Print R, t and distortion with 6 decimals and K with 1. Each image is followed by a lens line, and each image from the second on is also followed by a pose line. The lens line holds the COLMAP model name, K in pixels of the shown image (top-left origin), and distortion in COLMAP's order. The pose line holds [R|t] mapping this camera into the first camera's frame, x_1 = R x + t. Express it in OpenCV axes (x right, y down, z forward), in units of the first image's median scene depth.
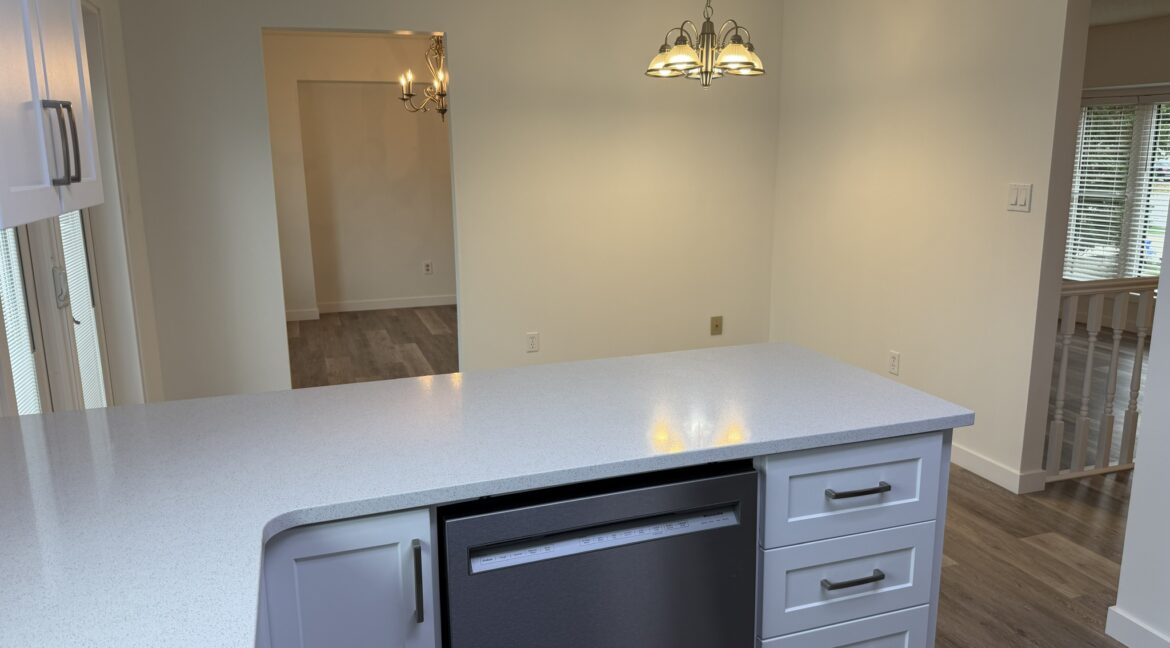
lens RADIAL K [[815.3, 0, 588.6], [0, 815.3, 325.9], [0, 0, 1]] dist [0.093750, -0.129834]
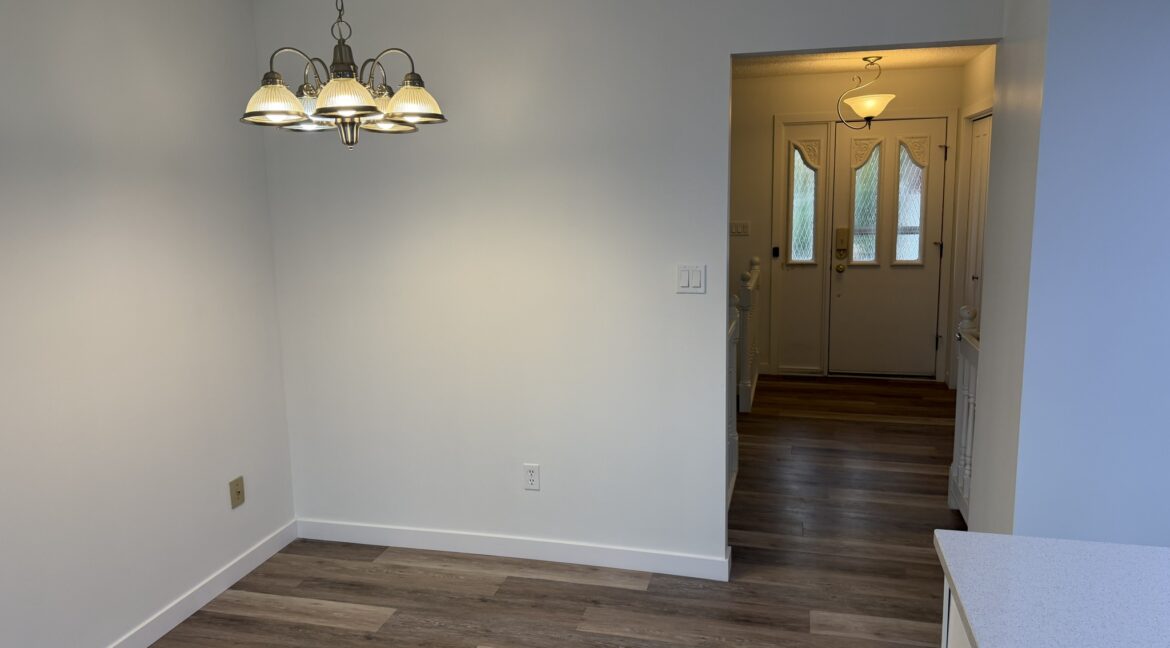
lens RADIAL K [[815.3, 0, 578.9], [0, 815.3, 319.6], [0, 0, 1]] dist [0.093750, -0.129834]
pose [[0.556933, -0.137079, 0.819167, -0.327832], [0.187356, 0.981599, 0.036881, -0.166430], [-0.809150, 0.132936, 0.572367, 0.566513]]
